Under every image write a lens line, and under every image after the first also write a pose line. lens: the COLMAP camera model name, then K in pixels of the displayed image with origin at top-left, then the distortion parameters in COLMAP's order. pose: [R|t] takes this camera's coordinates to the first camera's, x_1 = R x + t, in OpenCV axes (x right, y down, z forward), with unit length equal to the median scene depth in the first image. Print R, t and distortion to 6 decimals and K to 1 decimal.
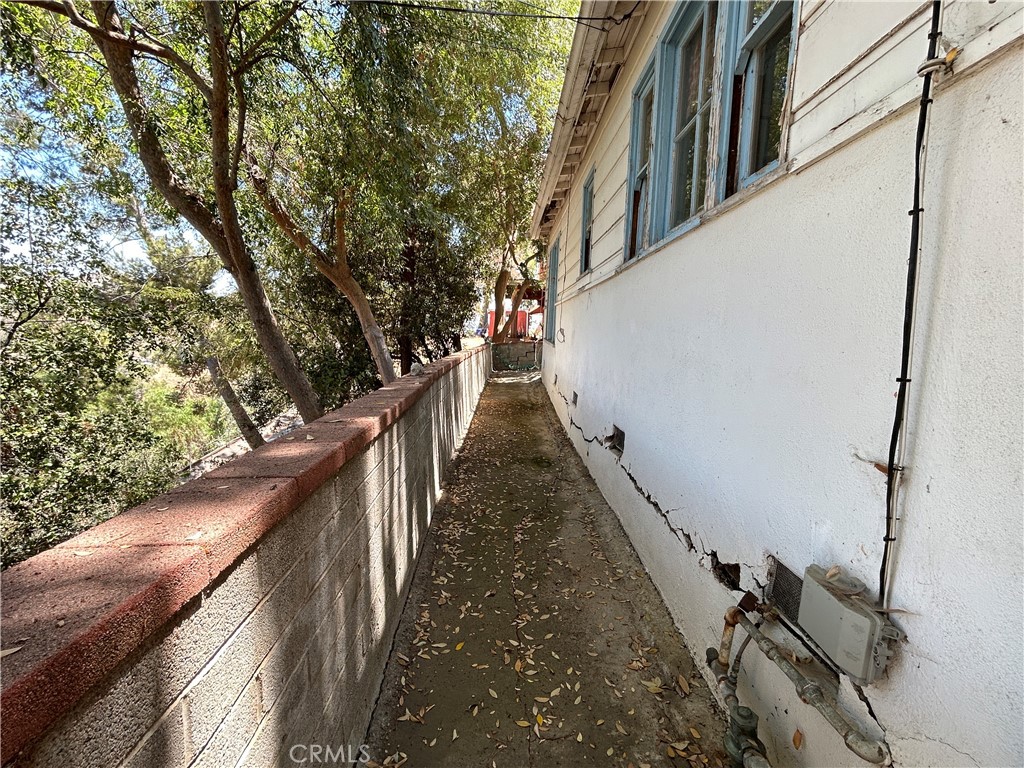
lens RADIAL K [[485.6, 0, 511.9], [0, 485.6, 386.9], [0, 0, 1]] dist [-0.001099, 0.000471]
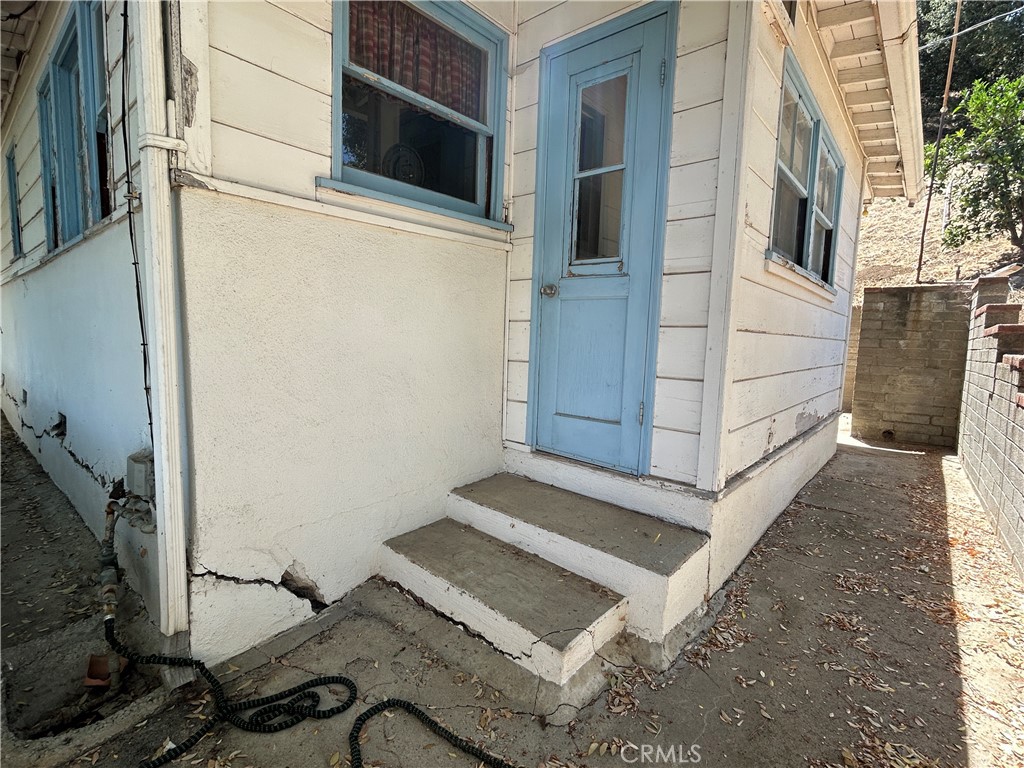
lens RADIAL K [[485.6, 0, 513.1], [0, 485.6, 383.8], [0, 0, 1]] dist [-0.001099, 0.000471]
pose [[0.650248, -0.091753, 0.754161, 0.068512], [0.084145, 0.995271, 0.048536, 0.049708], [-0.755048, 0.031899, 0.654893, -0.405286]]
